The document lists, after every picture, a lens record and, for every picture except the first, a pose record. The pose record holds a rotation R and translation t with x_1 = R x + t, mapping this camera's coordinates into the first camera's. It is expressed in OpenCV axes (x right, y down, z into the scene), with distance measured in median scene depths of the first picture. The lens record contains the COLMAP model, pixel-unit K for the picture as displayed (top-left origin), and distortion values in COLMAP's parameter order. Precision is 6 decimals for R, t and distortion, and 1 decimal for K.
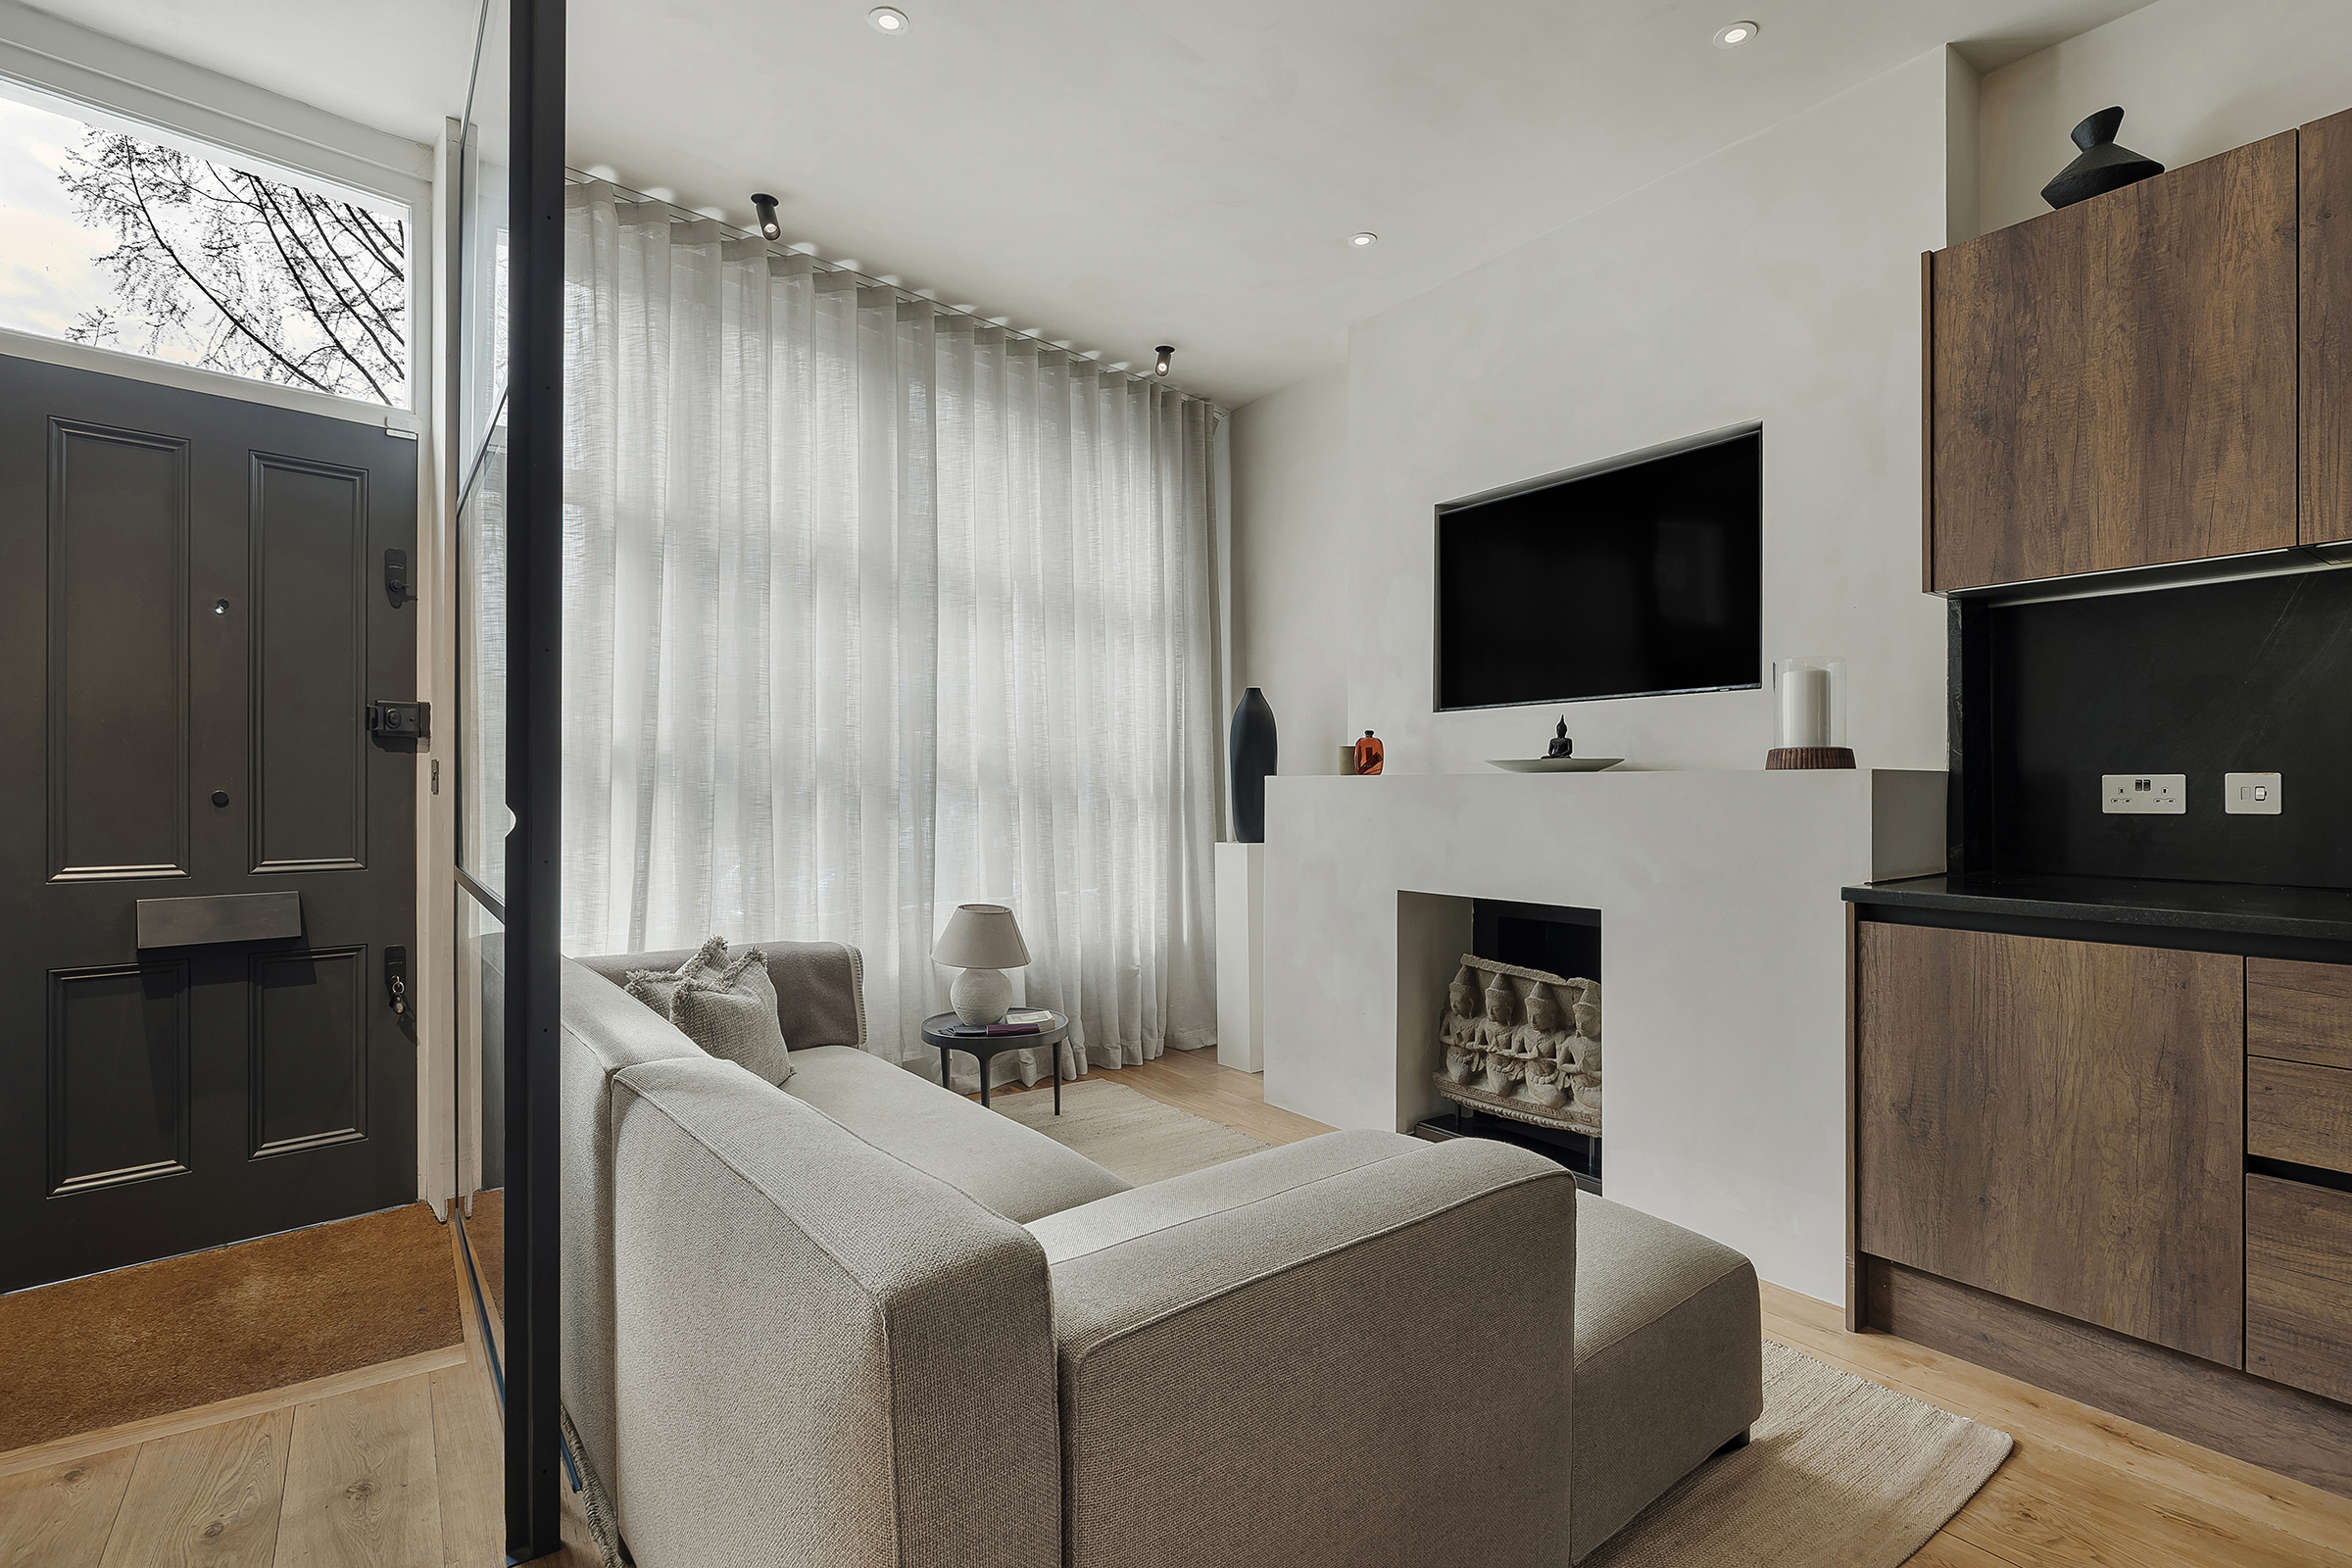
lens RADIAL K [[1060.1, 0, 1199.5], [0, 1060.1, 779.3], [0, 0, 1]] dist [-0.011690, -0.002063]
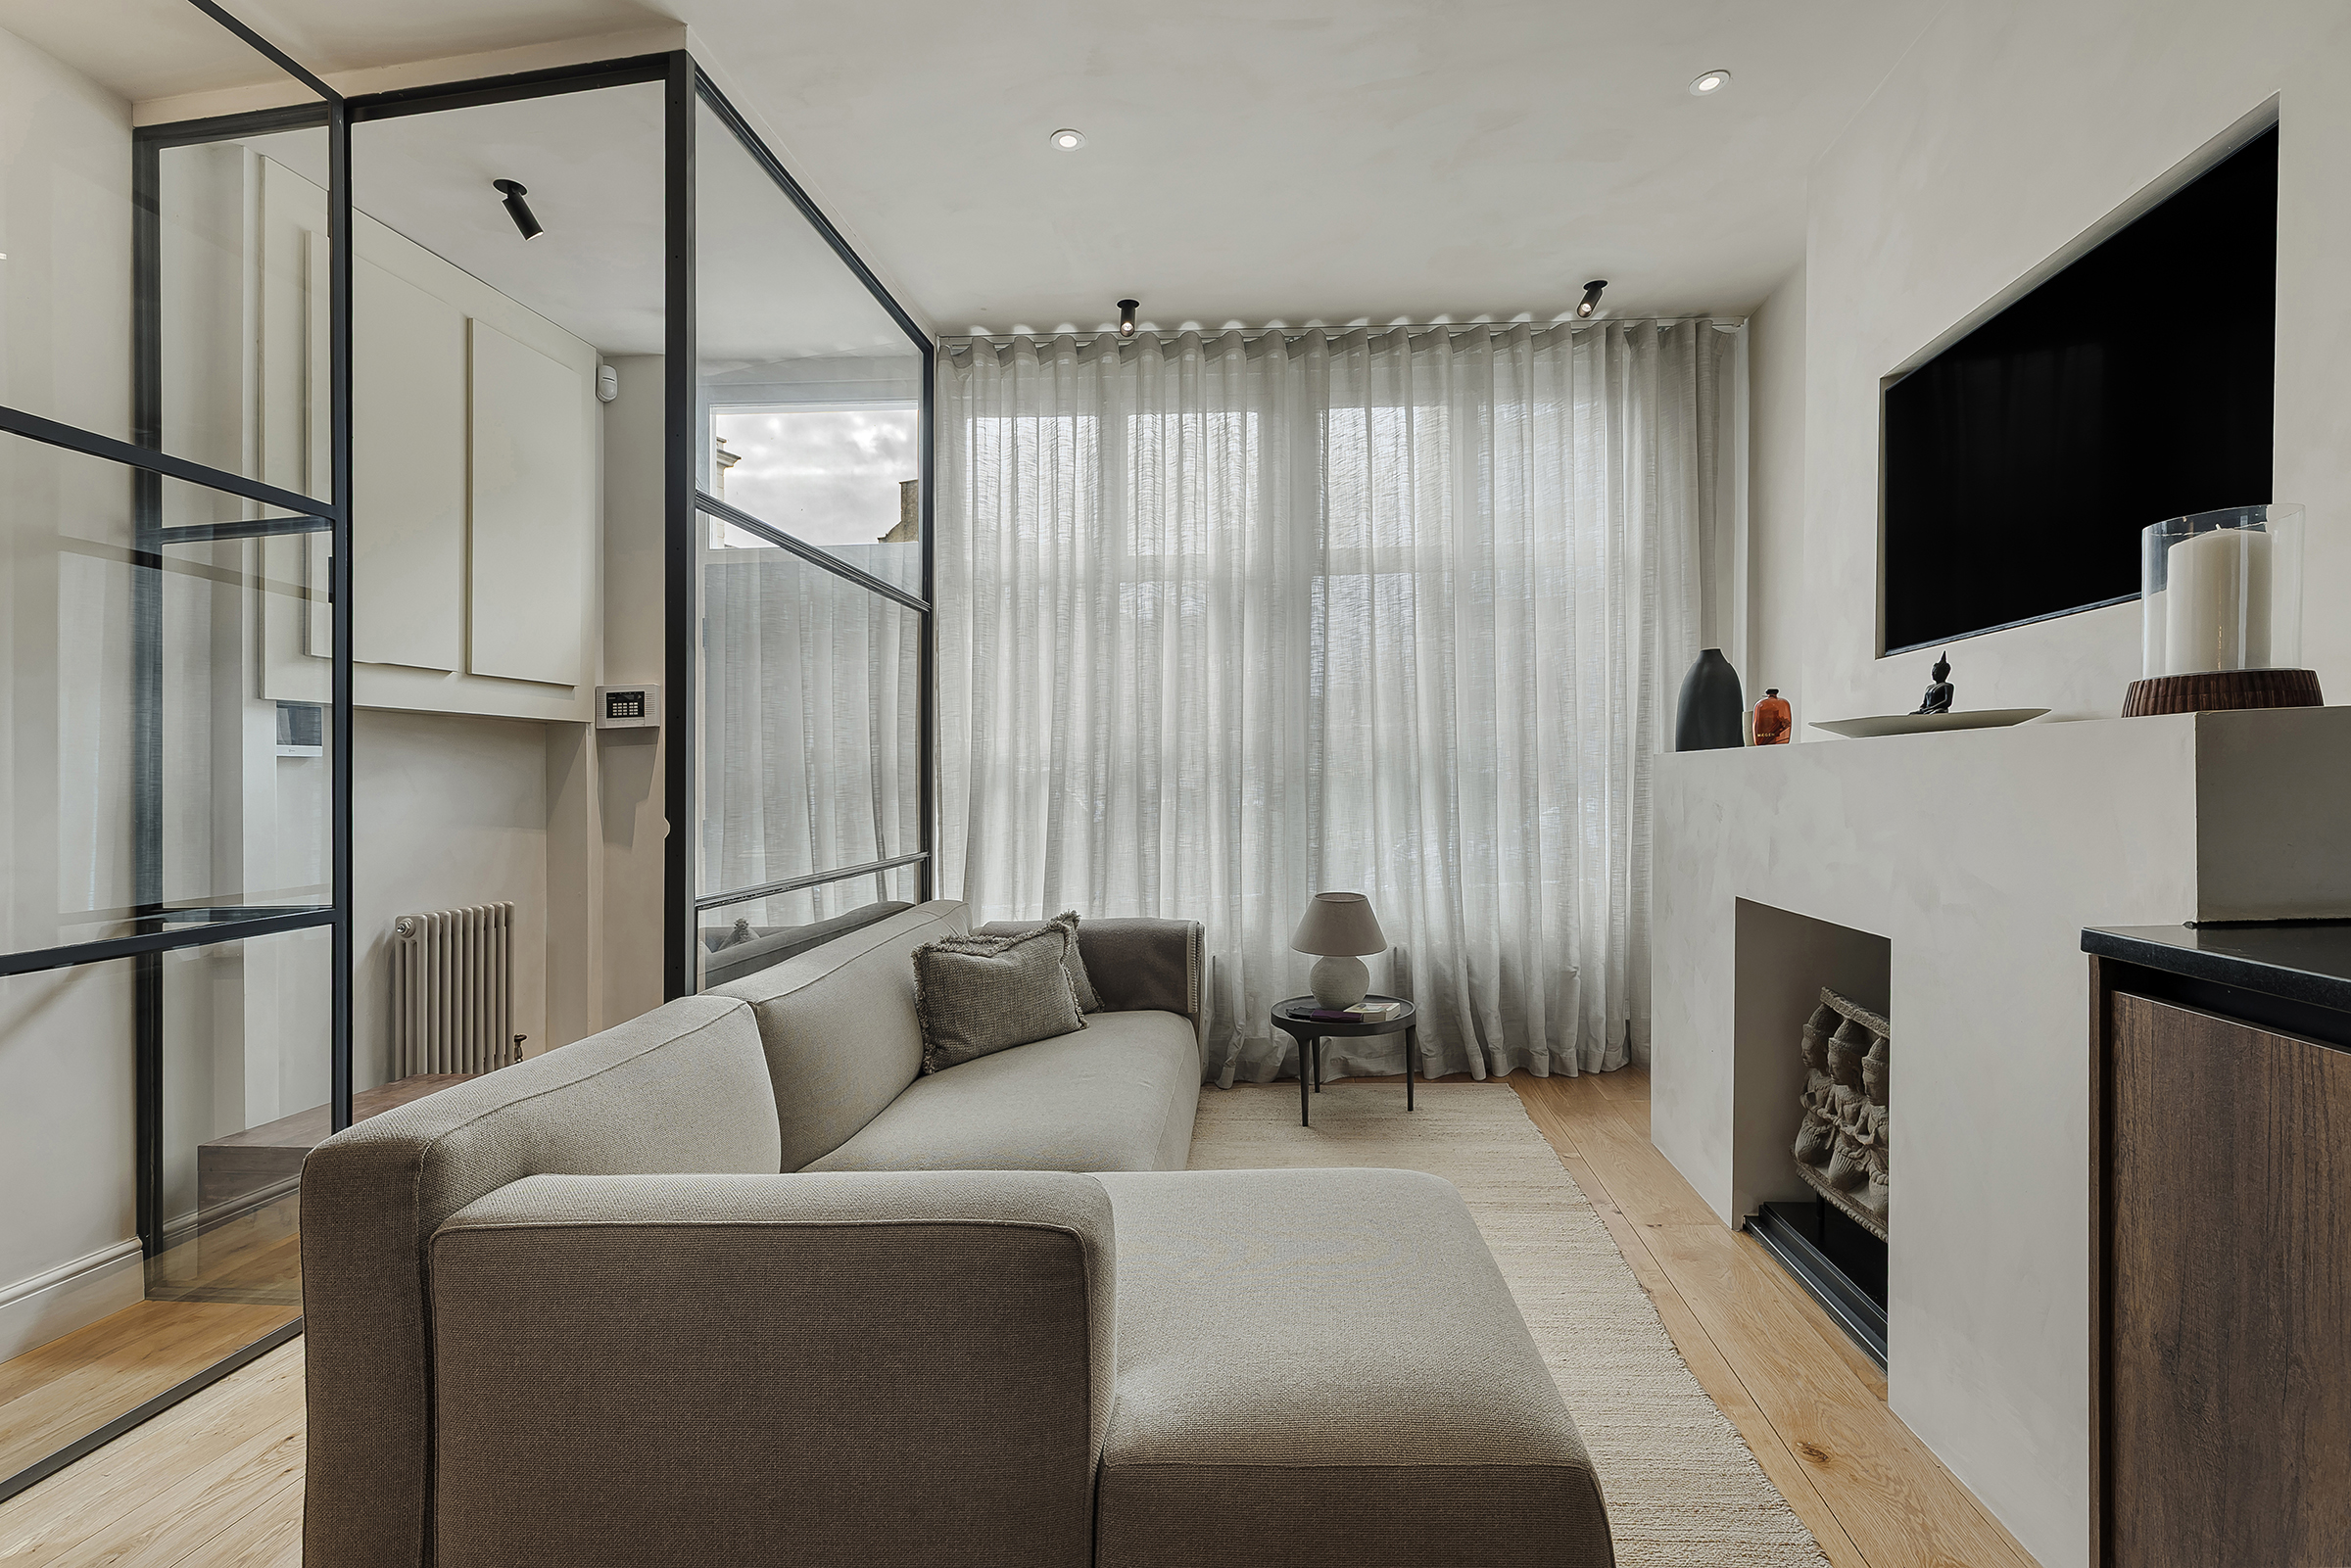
lens RADIAL K [[1015.7, 0, 1197.4], [0, 1015.7, 759.9], [0, 0, 1]] dist [-0.009677, -0.004089]
pose [[0.739851, -0.047837, -0.671068, 0.584915], [0.044429, 0.998766, -0.022214, 0.004342], [0.671302, -0.013380, 0.741063, 0.268637]]
